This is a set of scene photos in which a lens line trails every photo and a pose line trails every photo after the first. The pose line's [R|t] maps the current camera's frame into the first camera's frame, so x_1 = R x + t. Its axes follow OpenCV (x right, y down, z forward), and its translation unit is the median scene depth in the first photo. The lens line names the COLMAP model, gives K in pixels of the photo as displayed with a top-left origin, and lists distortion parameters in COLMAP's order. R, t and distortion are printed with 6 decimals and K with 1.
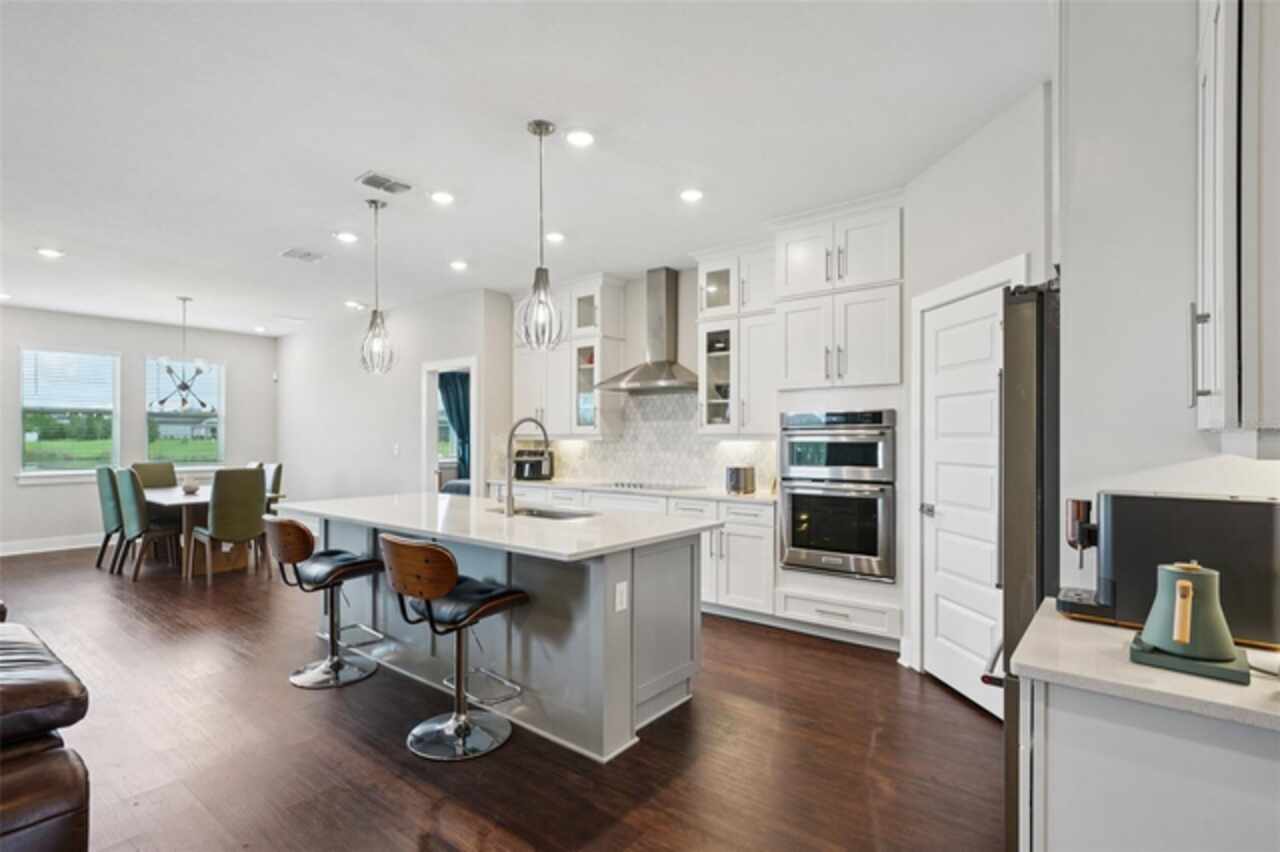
lens RADIAL K [[656.8, 0, 636.2], [0, 656.8, 431.7], [0, 0, 1]] dist [0.003304, 0.000509]
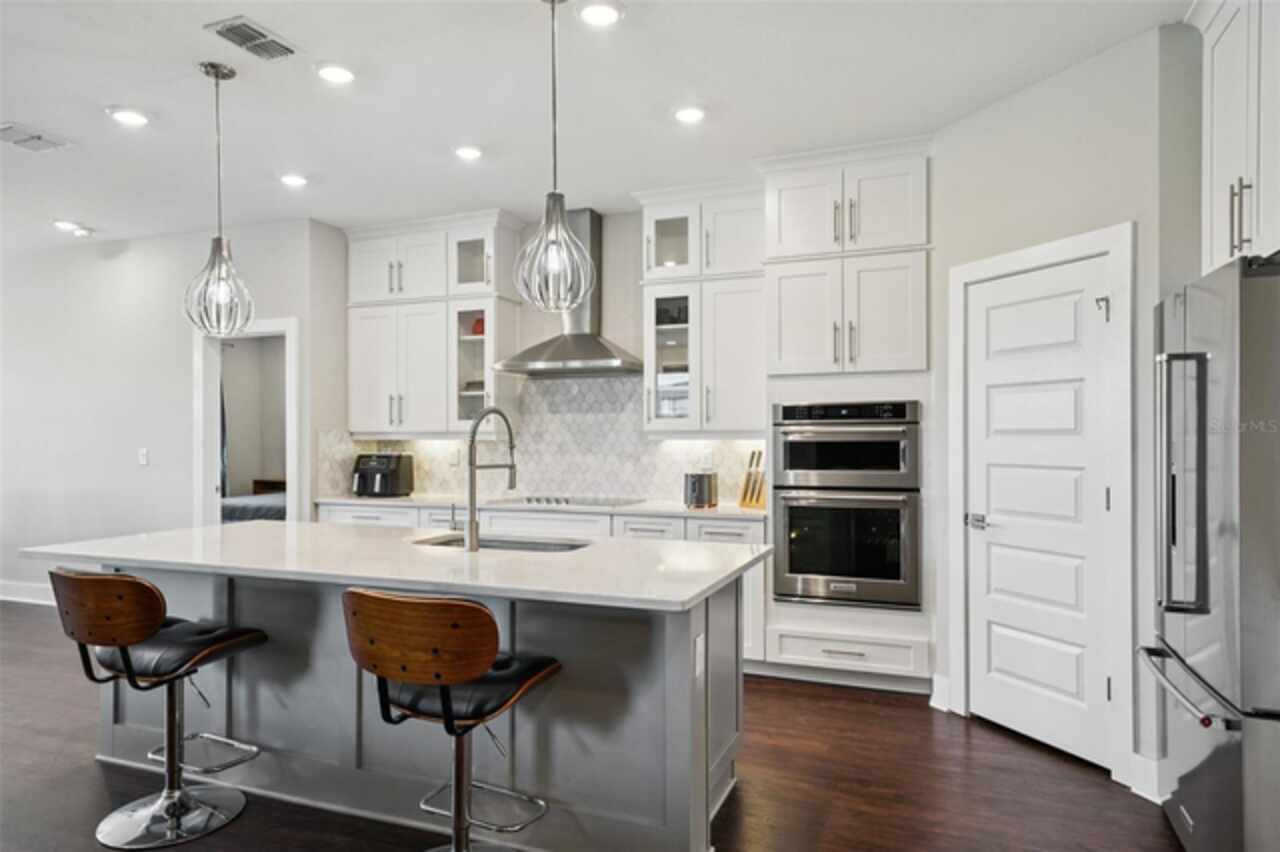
lens RADIAL K [[833.4, 0, 644.2], [0, 833.4, 426.8], [0, 0, 1]] dist [0.026070, 0.003033]
pose [[0.952533, 0.000066, 0.304434, -0.247135], [0.000514, 0.999998, -0.001827, 0.000567], [-0.304434, 0.001897, 0.952532, 0.095460]]
